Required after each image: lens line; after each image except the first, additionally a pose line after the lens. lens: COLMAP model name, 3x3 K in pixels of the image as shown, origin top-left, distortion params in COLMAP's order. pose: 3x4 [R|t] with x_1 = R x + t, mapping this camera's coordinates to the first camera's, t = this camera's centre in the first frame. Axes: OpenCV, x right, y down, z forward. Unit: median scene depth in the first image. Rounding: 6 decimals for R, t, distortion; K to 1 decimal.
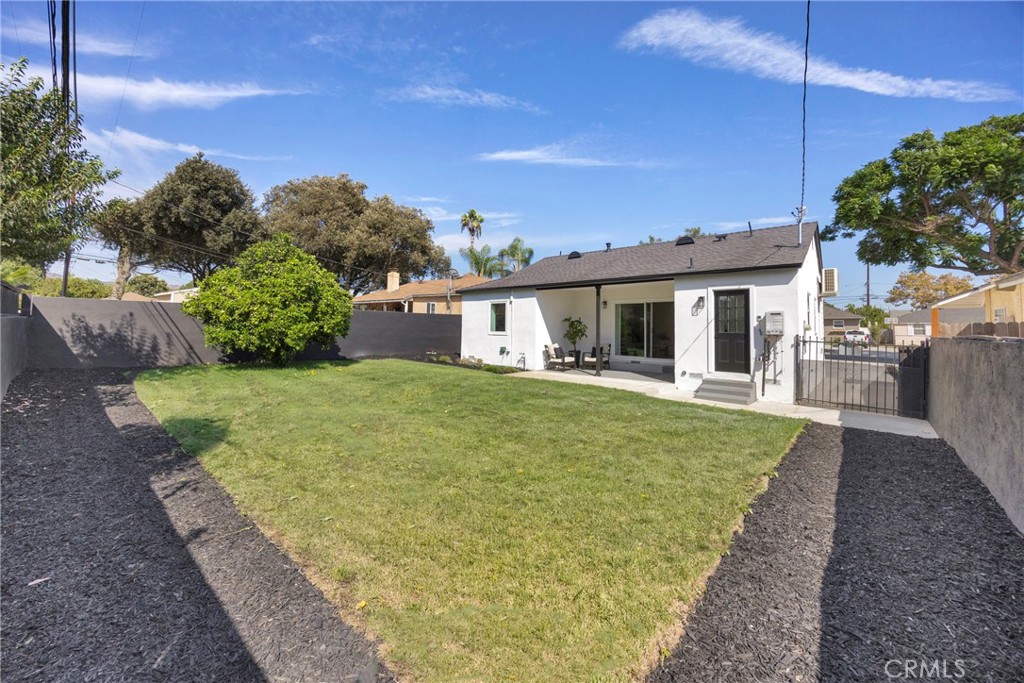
lens RADIAL K [[398.3, 0, 512.8], [0, 398.3, 321.1], [0, 0, 1]] dist [-0.000084, 0.000005]
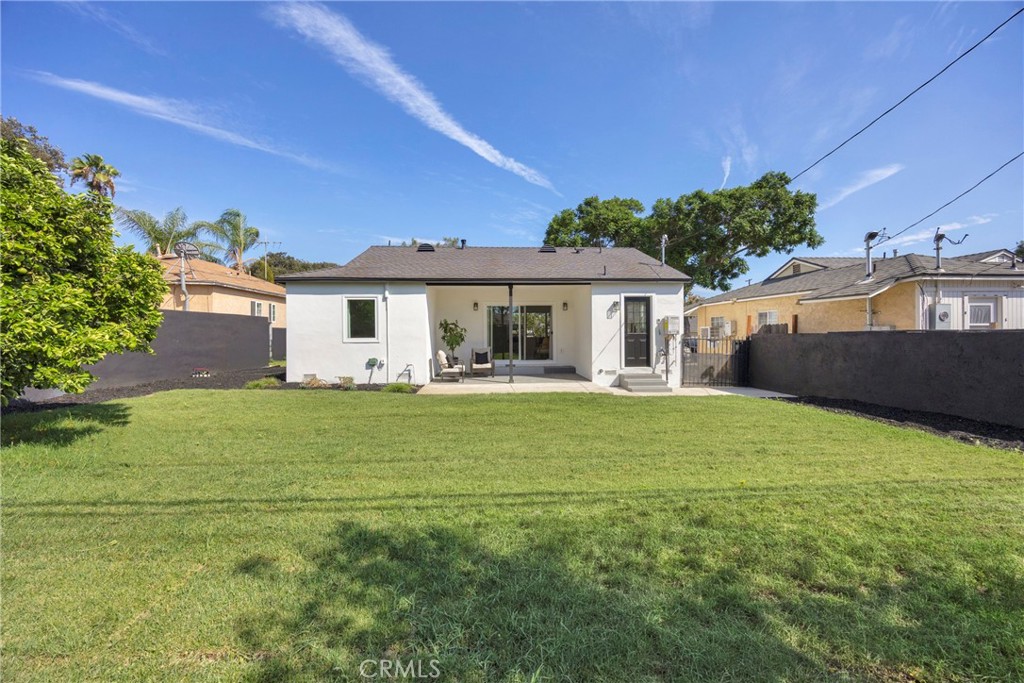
lens RADIAL K [[388.2, 0, 507.5], [0, 388.2, 336.7], [0, 0, 1]] dist [-0.000622, -0.000053]
pose [[0.707780, -0.021078, 0.706118, -0.382006], [0.001030, 0.999585, 0.028805, 0.004165], [-0.706432, -0.019661, 0.707508, 0.329085]]
